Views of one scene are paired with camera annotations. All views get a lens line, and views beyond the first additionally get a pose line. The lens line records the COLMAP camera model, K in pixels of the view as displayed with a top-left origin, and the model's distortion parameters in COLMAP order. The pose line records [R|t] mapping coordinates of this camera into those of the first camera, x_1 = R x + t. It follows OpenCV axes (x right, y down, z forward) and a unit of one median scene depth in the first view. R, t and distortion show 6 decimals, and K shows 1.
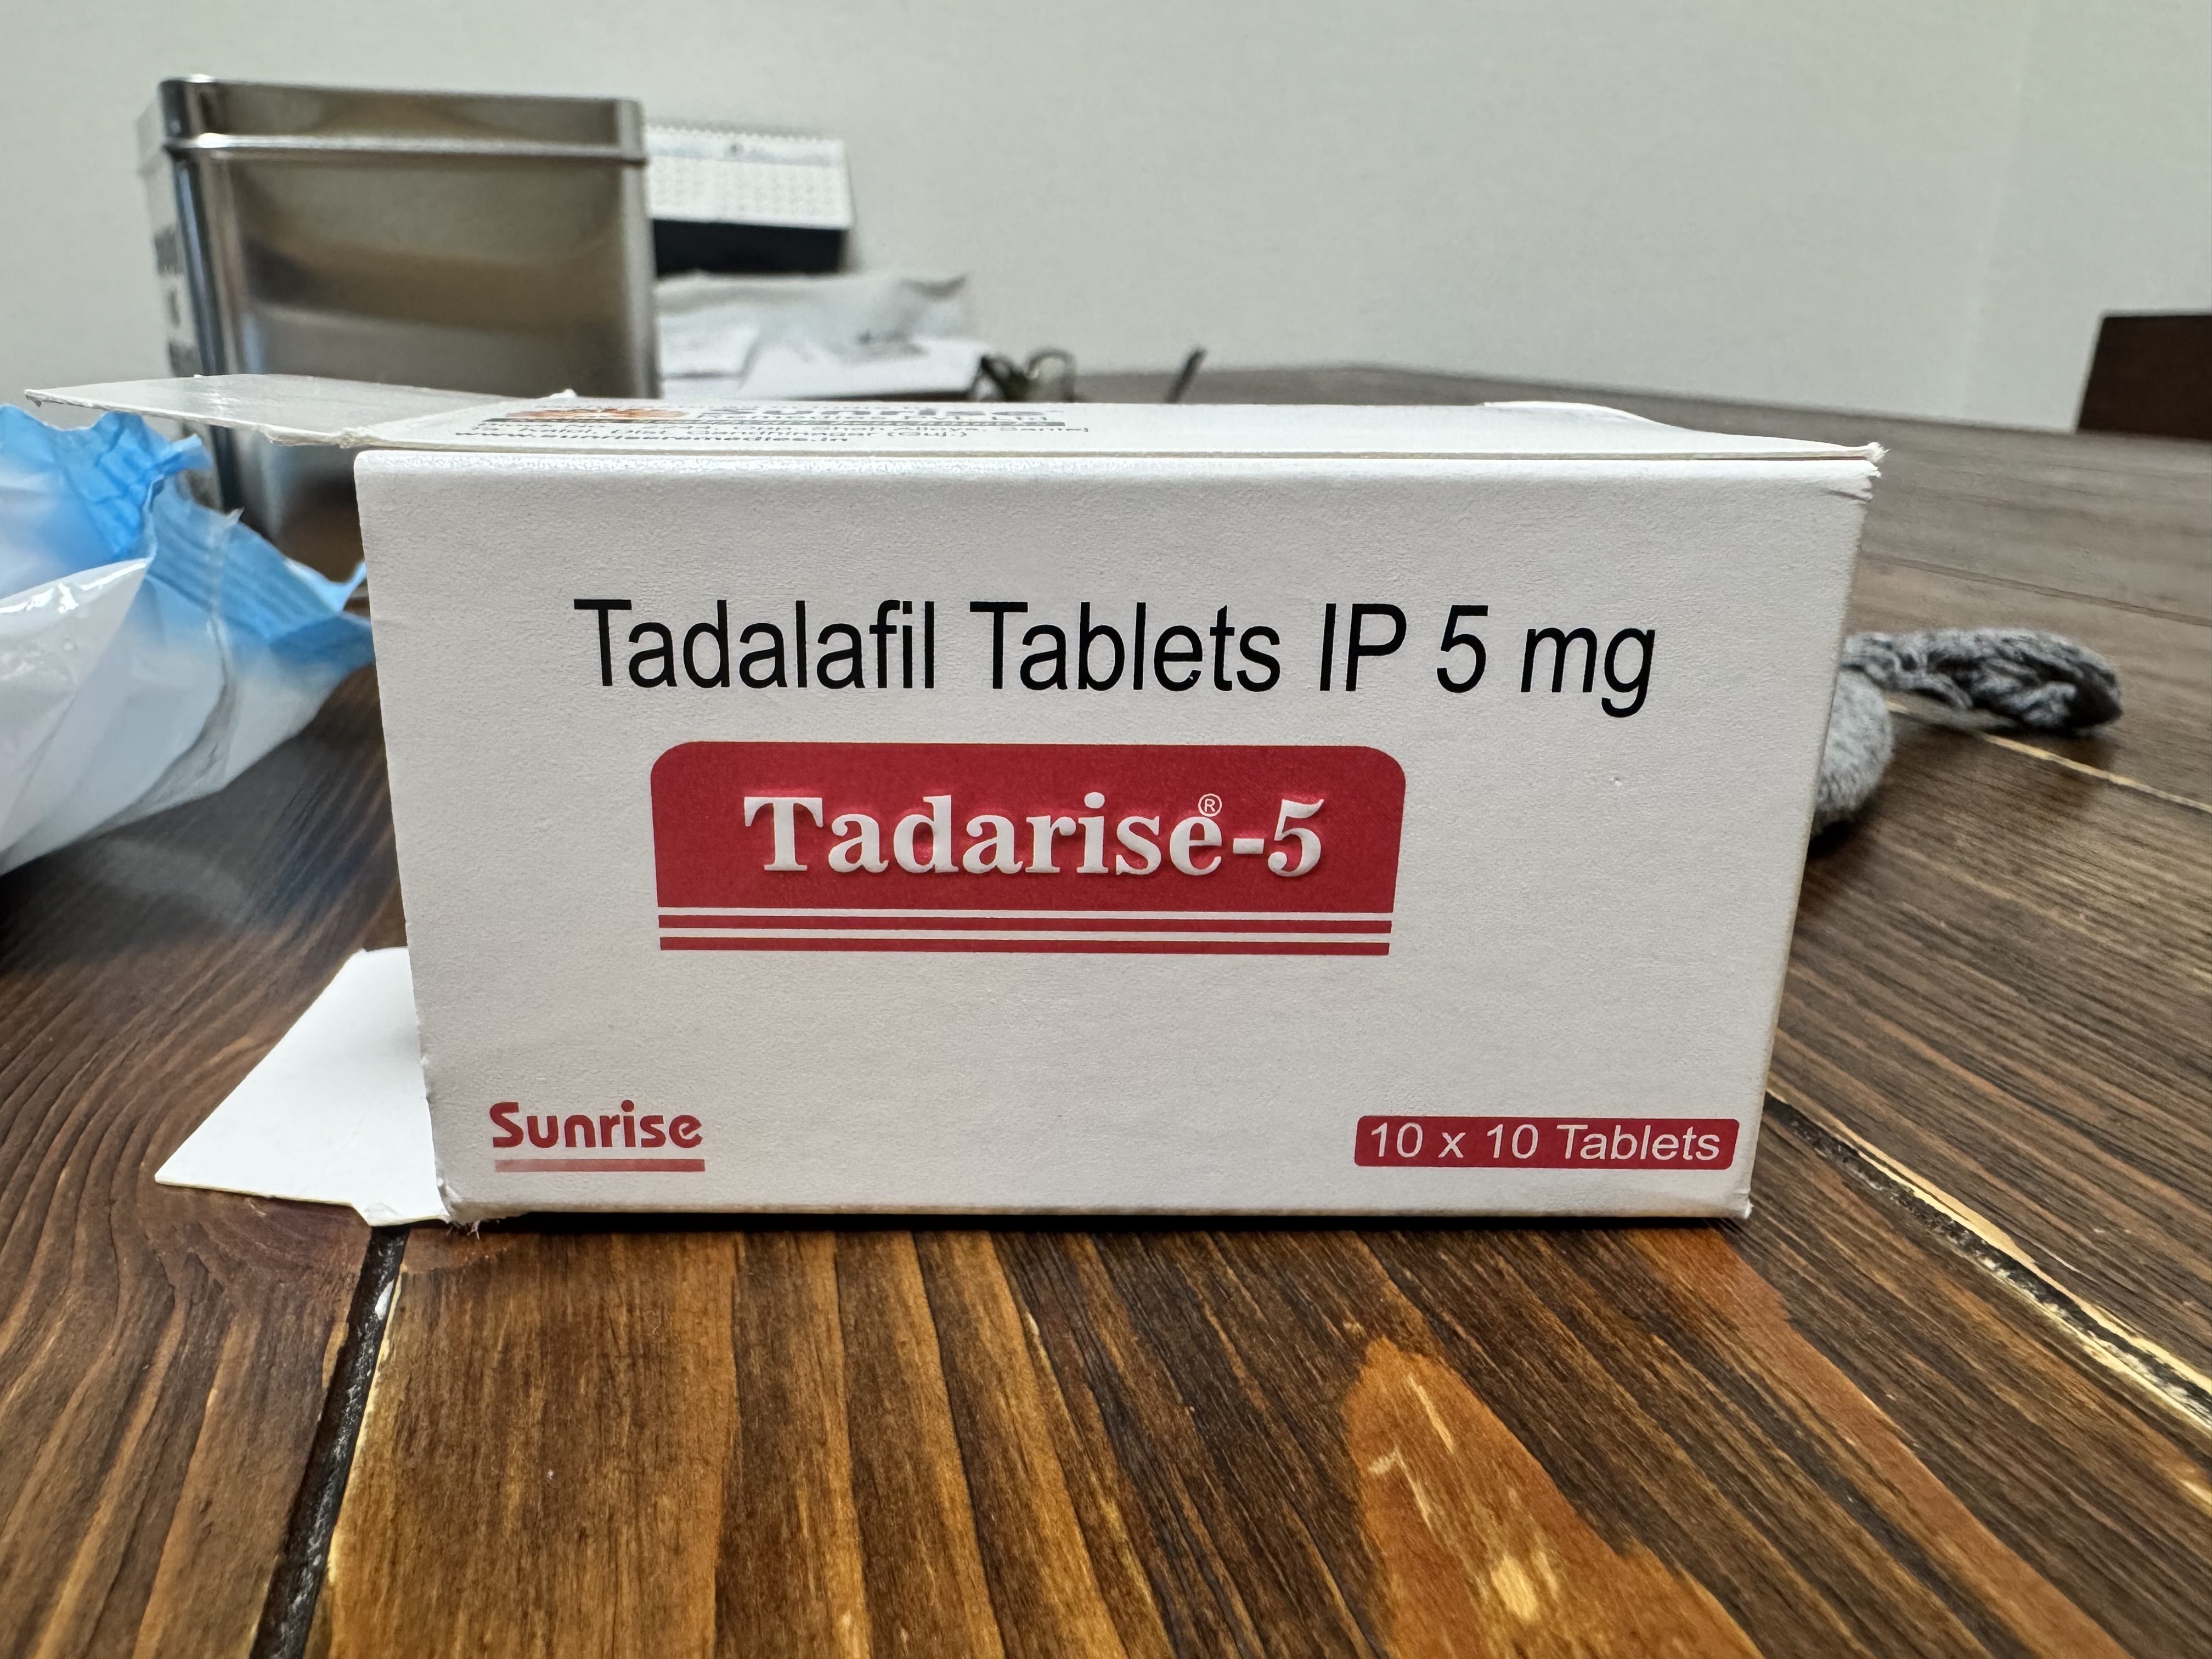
lens RADIAL K [[1547.0, 0, 1106.0], [0, 1547.0, 829.5], [0, 0, 1]] dist [0.002784, -0.002140]
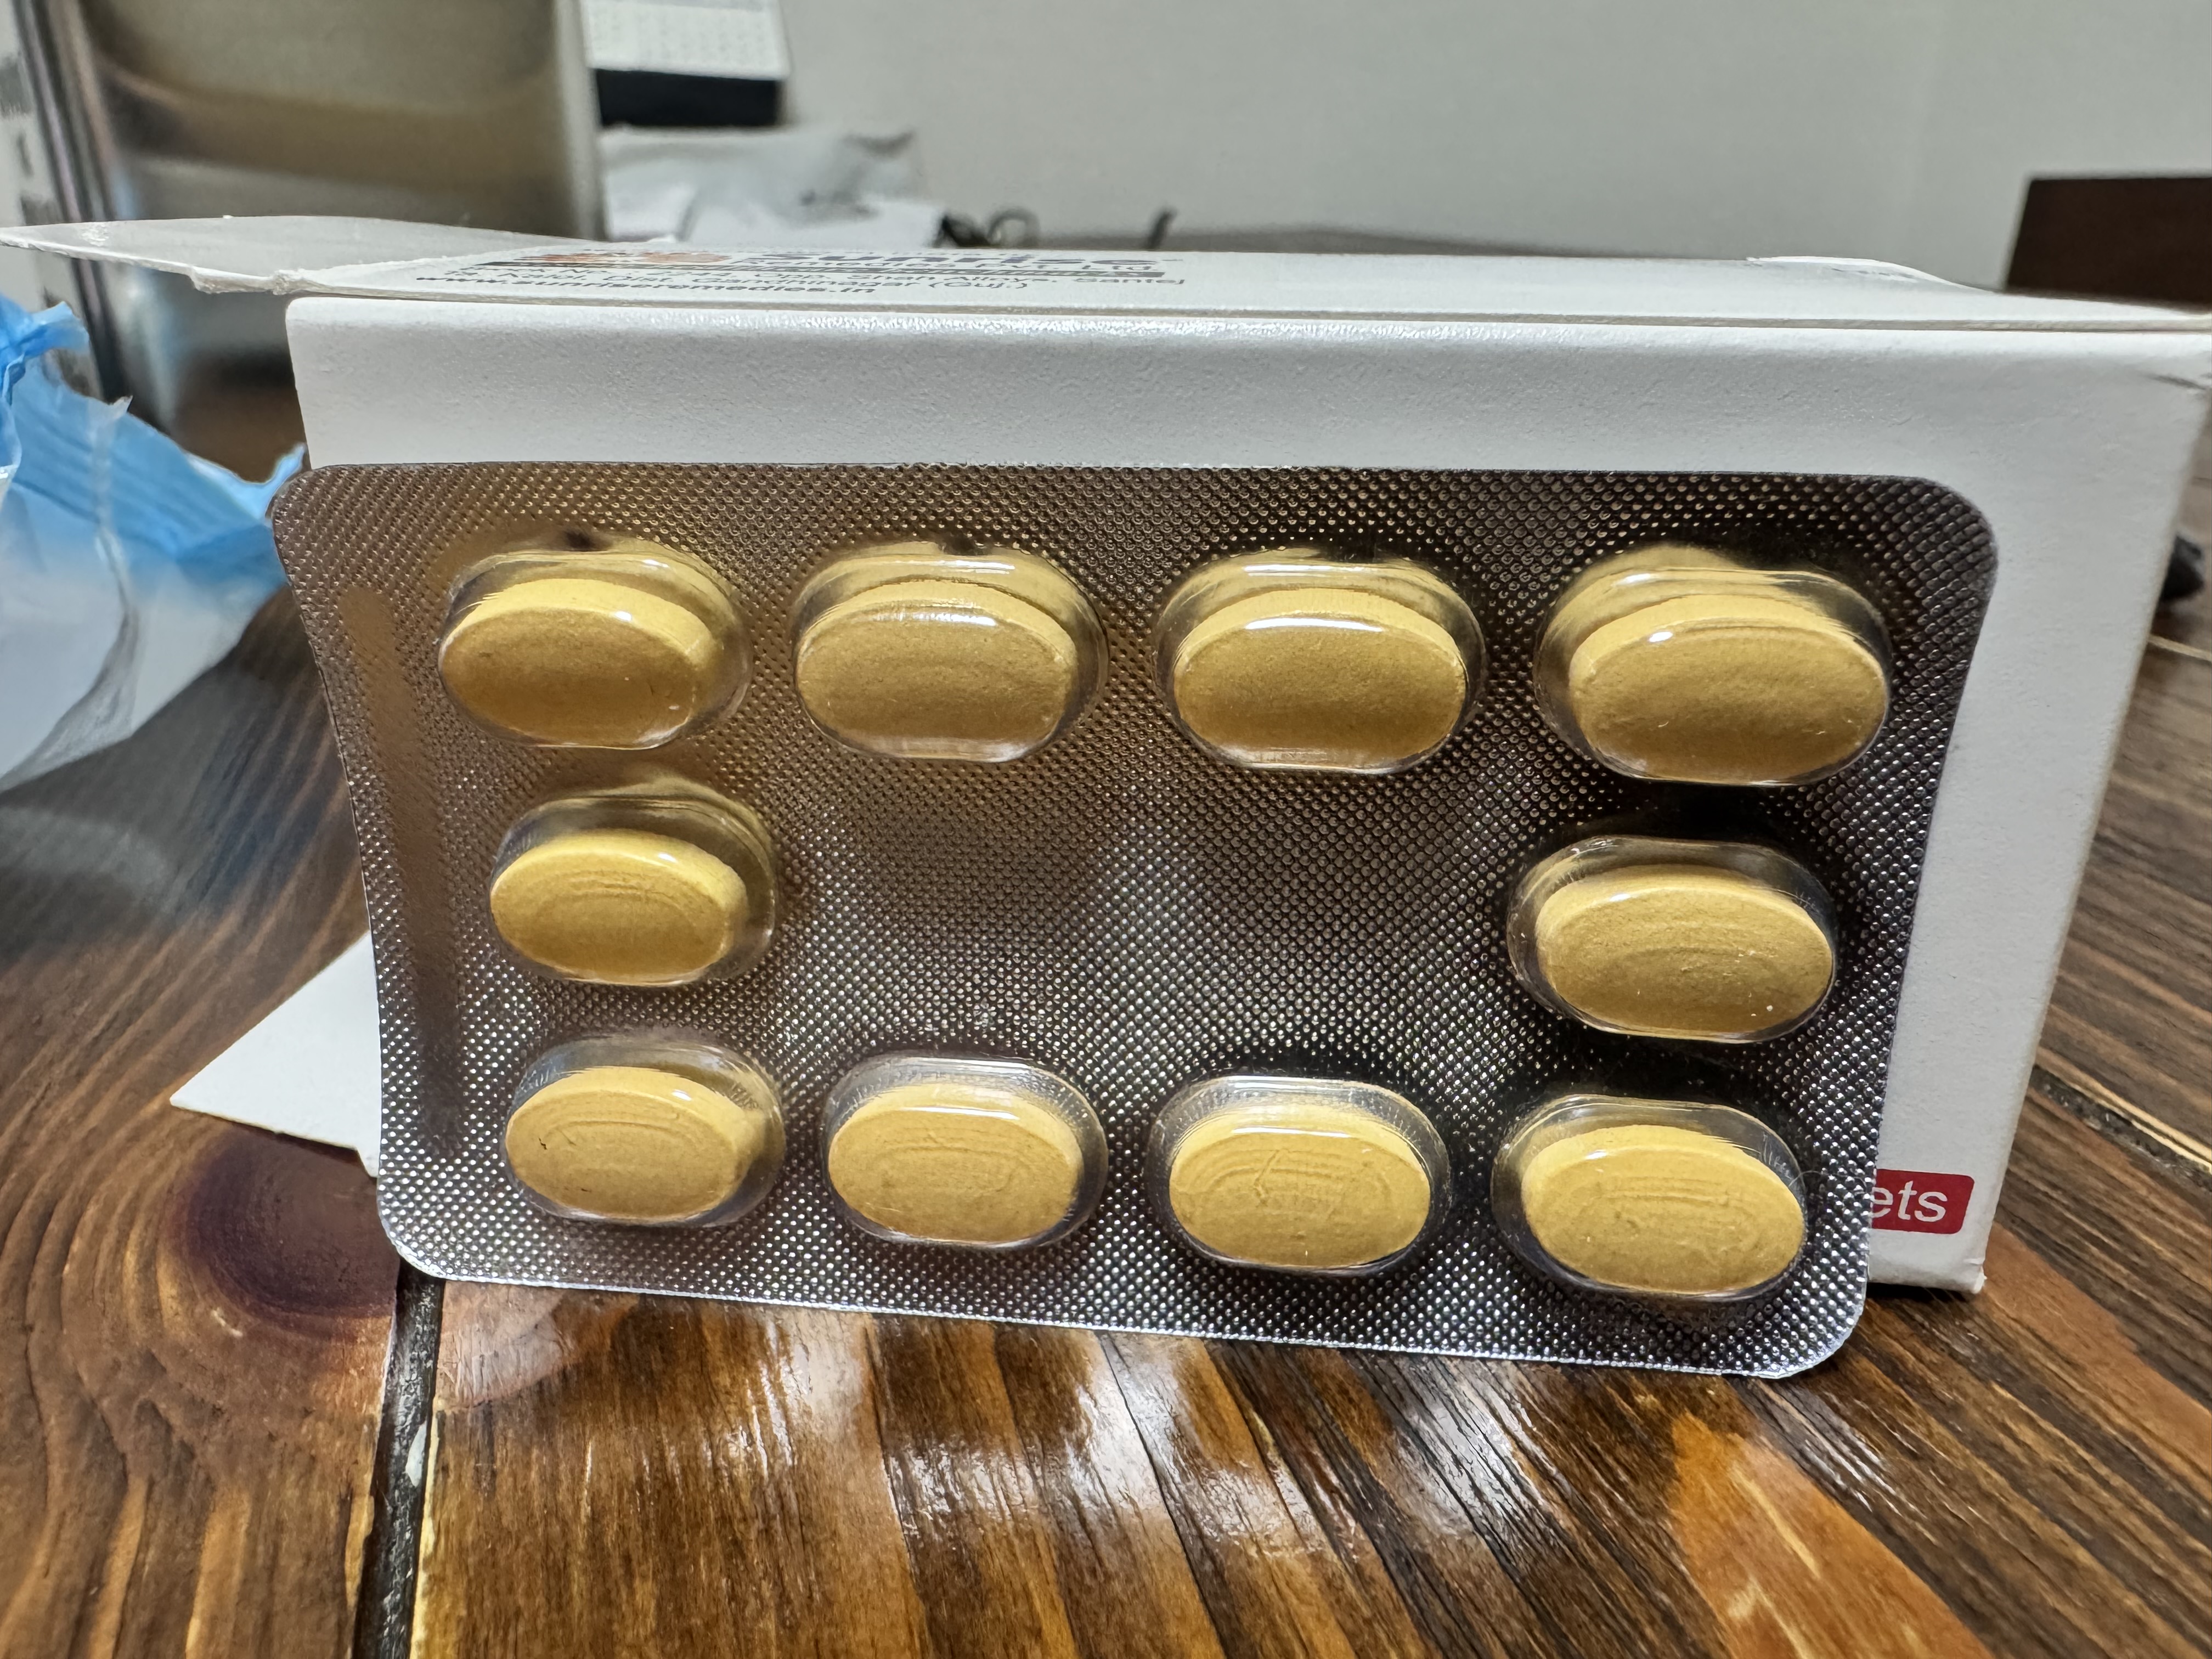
lens RADIAL K [[1573.1, 0, 1227.1], [0, 1573.1, 819.7], [0, 0, 1]] dist [-0.000043, 0.002570]
pose [[0.995450, -0.035488, 0.088426, -0.121671], [0.029344, 0.997127, 0.069838, -0.049351], [-0.090650, -0.066925, 0.993631, 0.205436]]
